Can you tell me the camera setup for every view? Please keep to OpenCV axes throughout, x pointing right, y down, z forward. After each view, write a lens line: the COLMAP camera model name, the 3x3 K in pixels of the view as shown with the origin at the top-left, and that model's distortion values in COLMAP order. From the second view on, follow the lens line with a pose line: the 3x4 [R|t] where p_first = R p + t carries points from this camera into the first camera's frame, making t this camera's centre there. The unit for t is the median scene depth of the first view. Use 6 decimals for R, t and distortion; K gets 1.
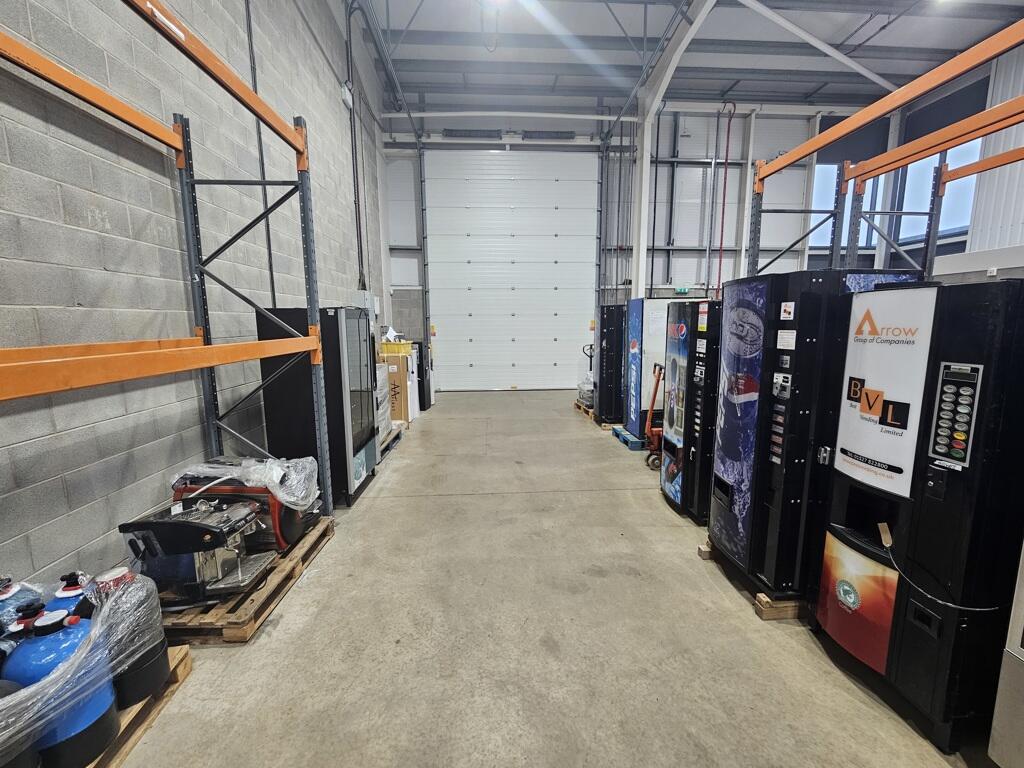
lens RADIAL K [[421.2, 0, 513.9], [0, 421.2, 382.7], [0, 0, 1]] dist [-0.001809, -0.000319]
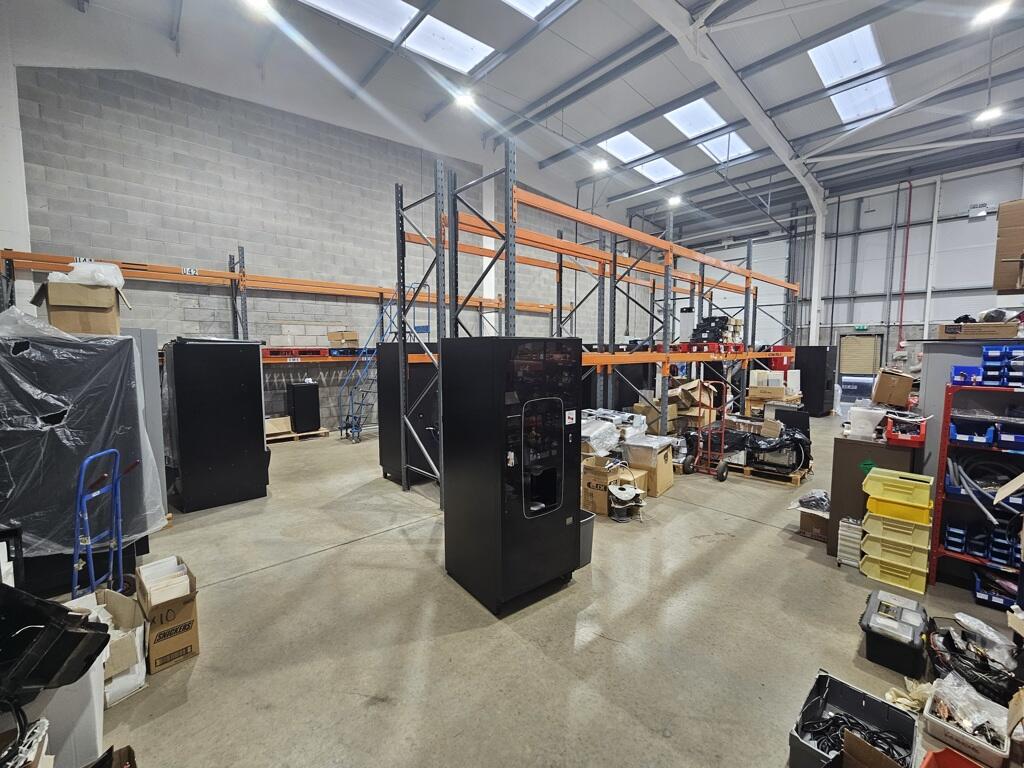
lens RADIAL K [[421.2, 0, 513.9], [0, 421.2, 382.7], [0, 0, 1]] dist [-0.001809, -0.000319]
pose [[0.620002, 0.072561, -0.781238, 1.052823], [-0.122761, 0.992422, -0.005249, 0.121643], [0.774937, 0.099160, 0.624211, -0.851943]]
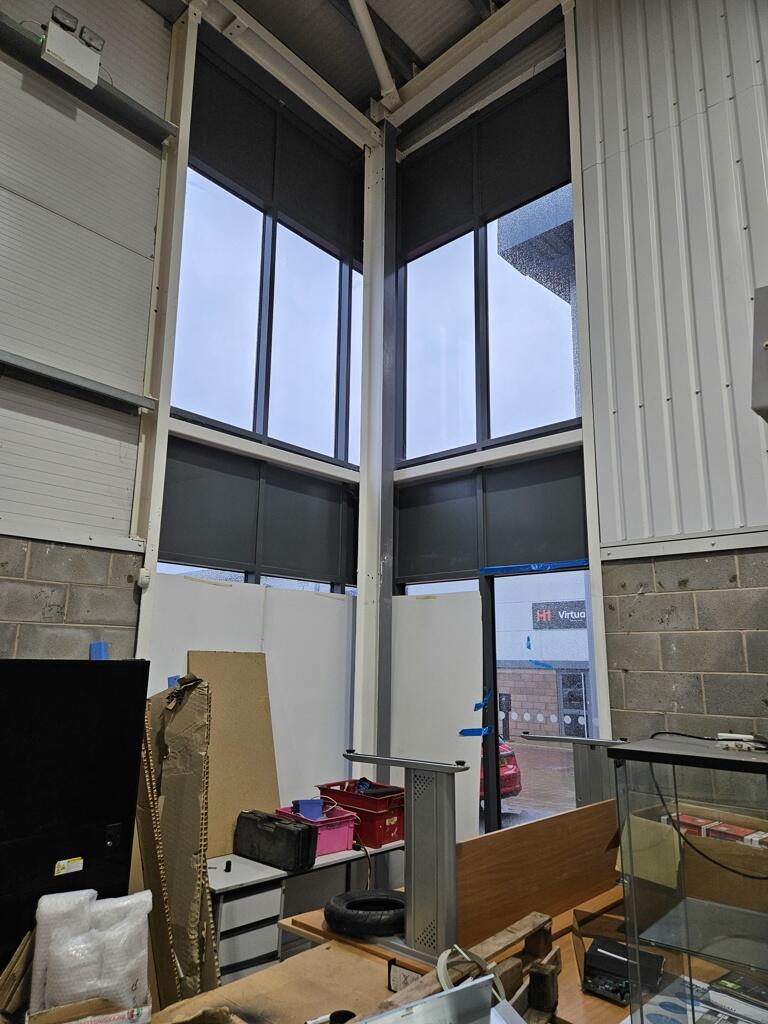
lens RADIAL K [[694.4, 0, 384.0], [0, 694.4, 512.0], [0, 0, 1]] dist [0.091330, 0.000691]
pose [[0.711905, 0.161526, 0.683447, 0.709316], [0.088848, 0.944654, -0.315807, -0.155591], [-0.696632, 0.285548, 0.658153, 0.893584]]
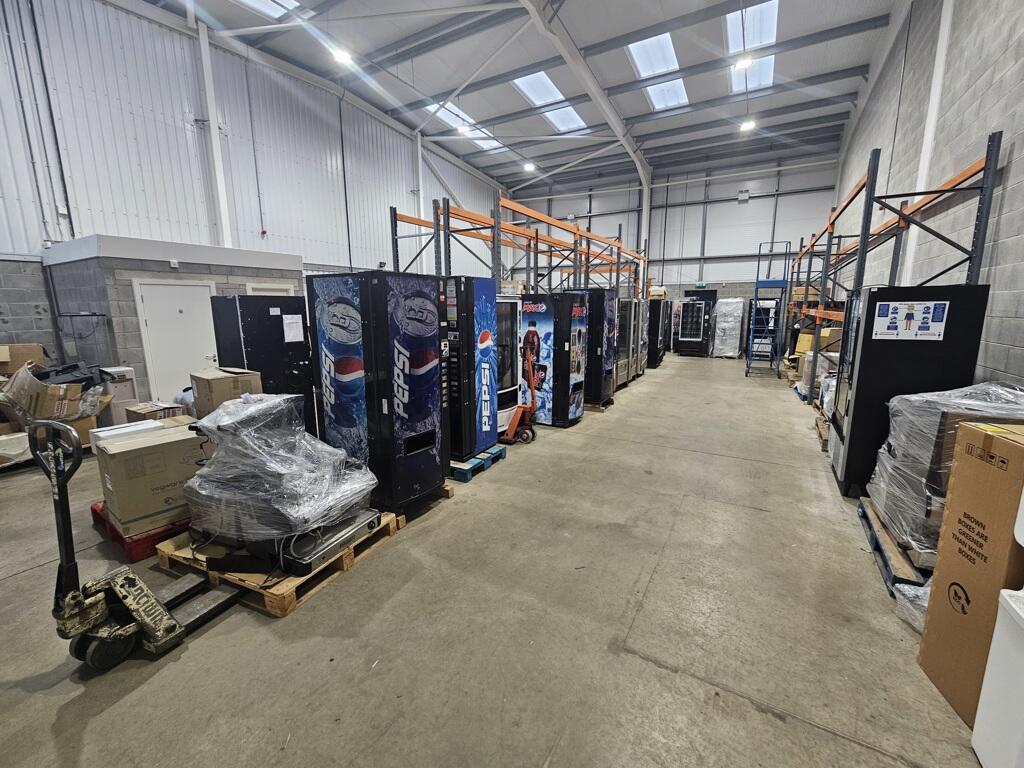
lens RADIAL K [[421.2, 0, 513.9], [0, 421.2, 382.7], [0, 0, 1]] dist [-0.001809, -0.000319]
pose [[-0.836487, -0.085934, 0.541207, -0.140863], [0.092709, 0.951199, 0.294323, -0.176706], [-0.540088, 0.296372, -0.787698, 1.216861]]
